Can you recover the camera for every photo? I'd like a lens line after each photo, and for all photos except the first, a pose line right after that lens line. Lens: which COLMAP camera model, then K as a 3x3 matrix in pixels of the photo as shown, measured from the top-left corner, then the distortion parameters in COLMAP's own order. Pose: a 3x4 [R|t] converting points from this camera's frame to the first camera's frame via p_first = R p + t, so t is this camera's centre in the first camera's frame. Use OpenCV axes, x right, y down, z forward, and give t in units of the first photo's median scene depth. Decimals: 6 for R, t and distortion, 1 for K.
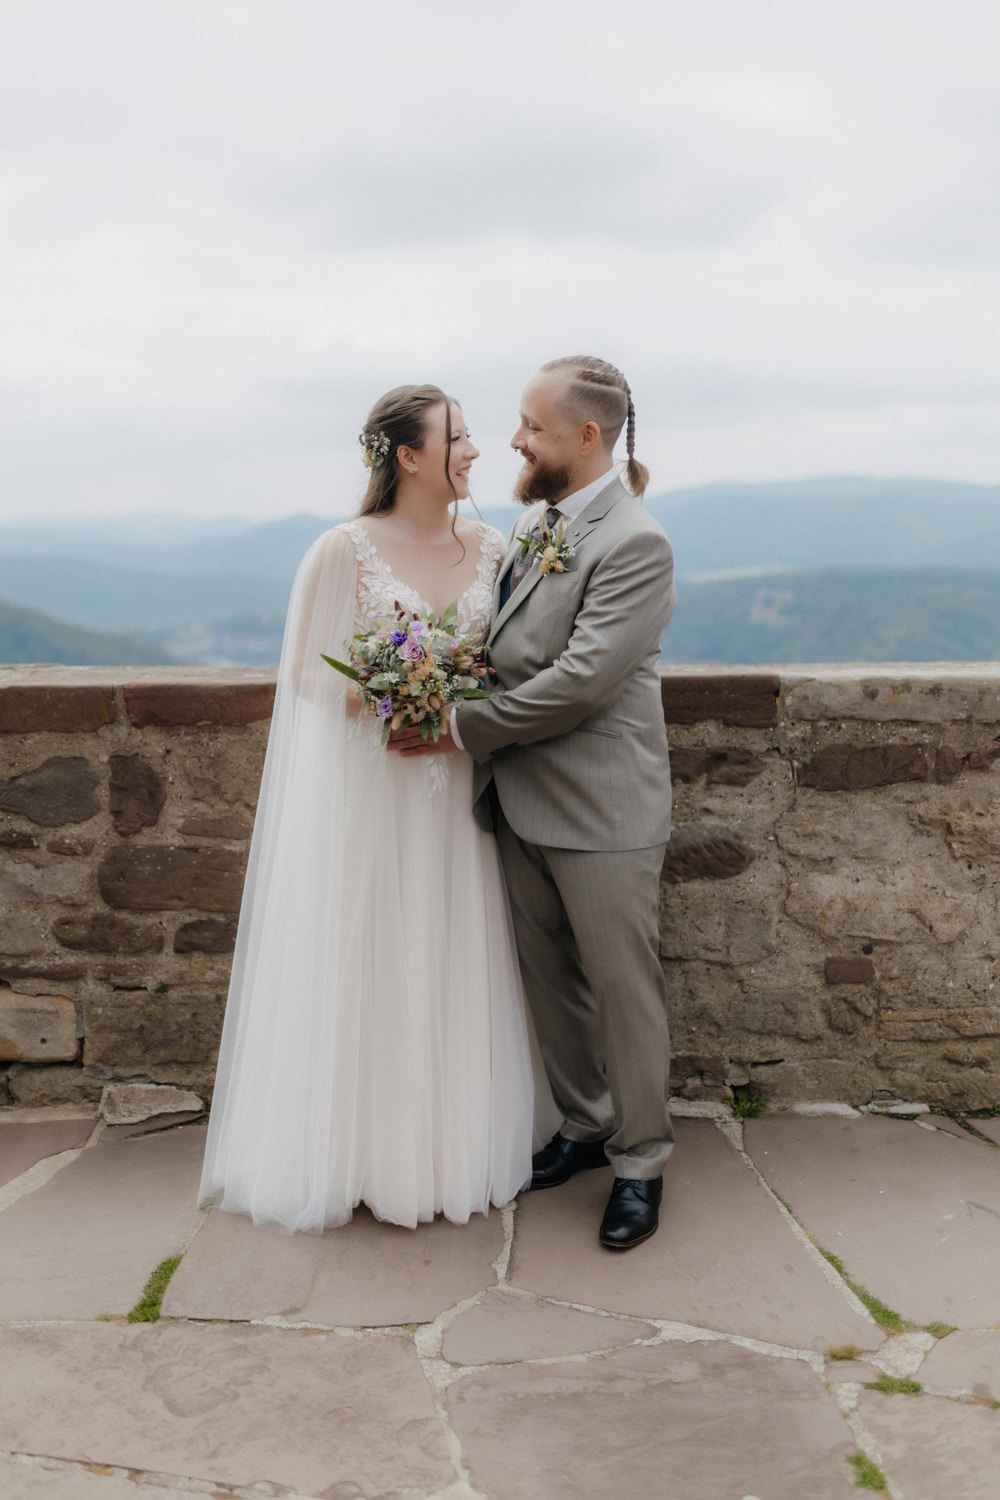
lens RADIAL K [[1652.8, 0, 387.8], [0, 1652.8, 799.1], [0, 0, 1]] dist [0.001783, 0.000000]
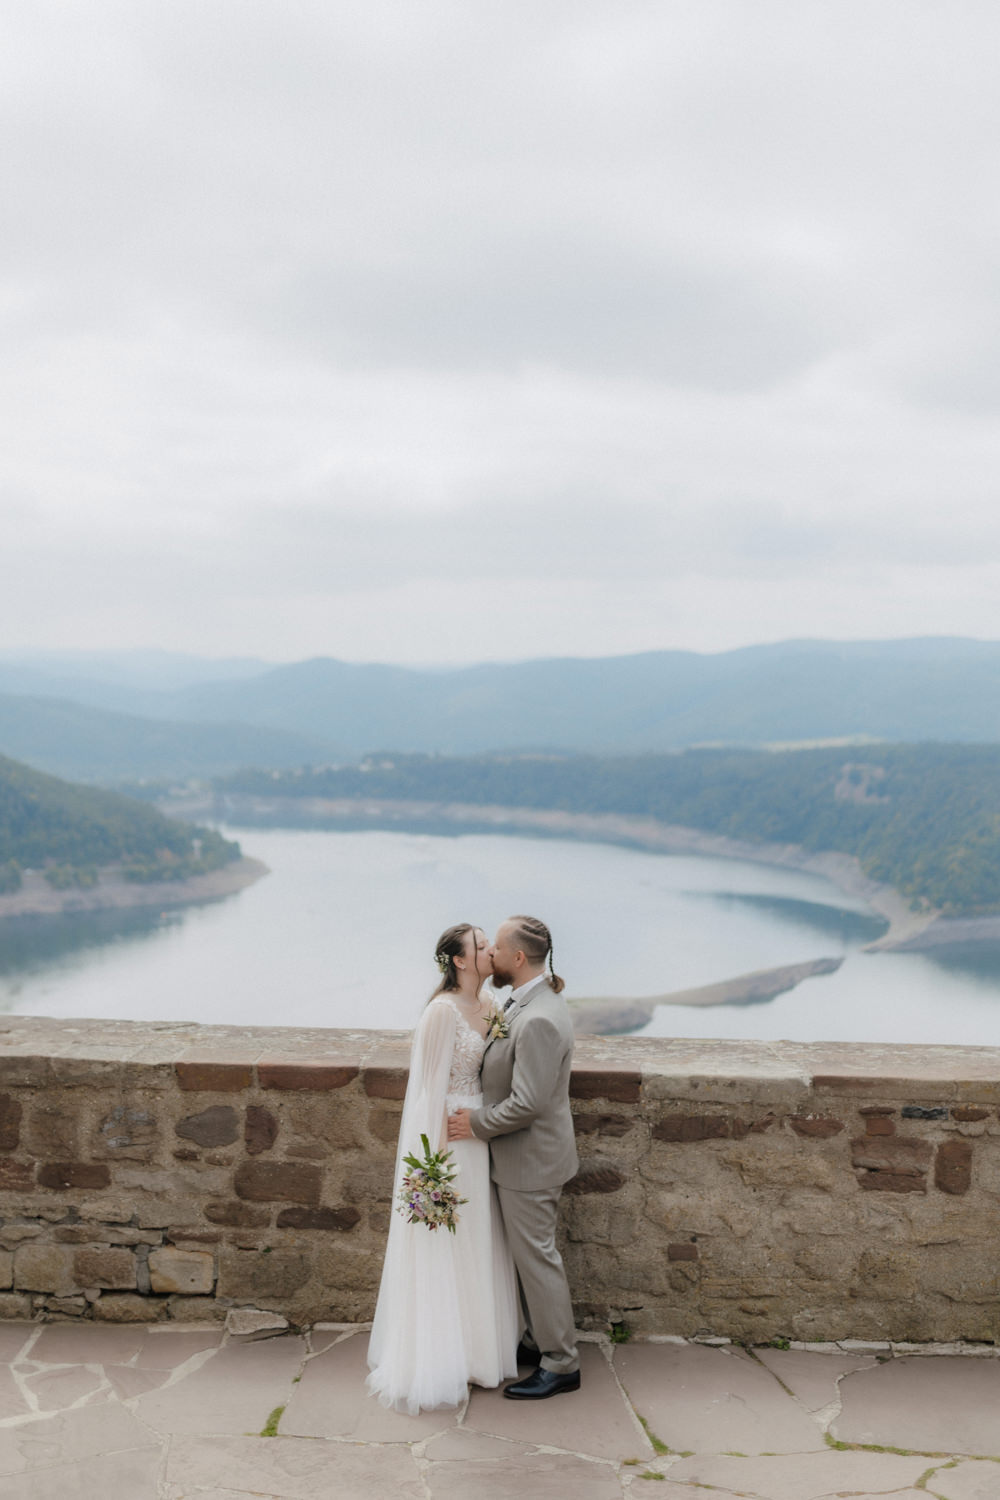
lens RADIAL K [[1652.8, 0, 489.3], [0, 1652.8, 736.2], [0, 0, 1]] dist [0.001783, 0.000000]
pose [[0.998044, 0.046778, 0.041482, -0.008123], [-0.038650, 0.983135, -0.178749, -0.104045], [-0.049144, 0.176796, 0.983020, -0.731541]]
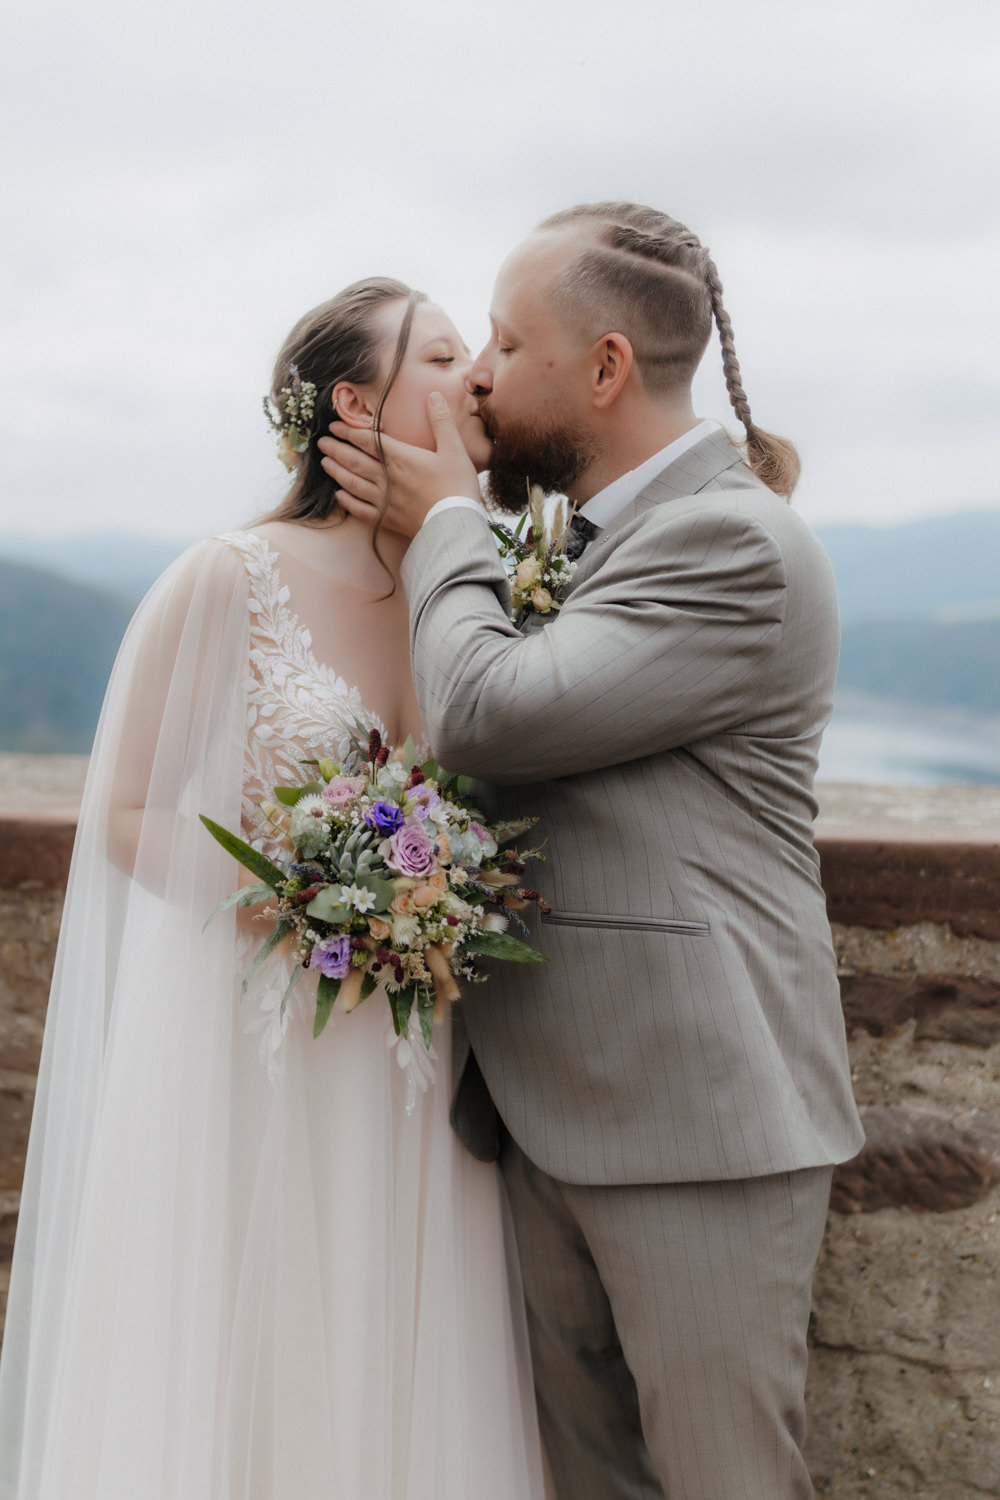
lens RADIAL K [[1652.8, 0, 501.2], [0, 1652.8, 753.9], [0, 0, 1]] dist [0.001783, 0.000000]
pose [[0.991598, 0.053769, -0.117656, 0.118202], [-0.053420, 0.998553, 0.006119, -0.097510], [0.117815, 0.000218, 0.993036, 0.453714]]
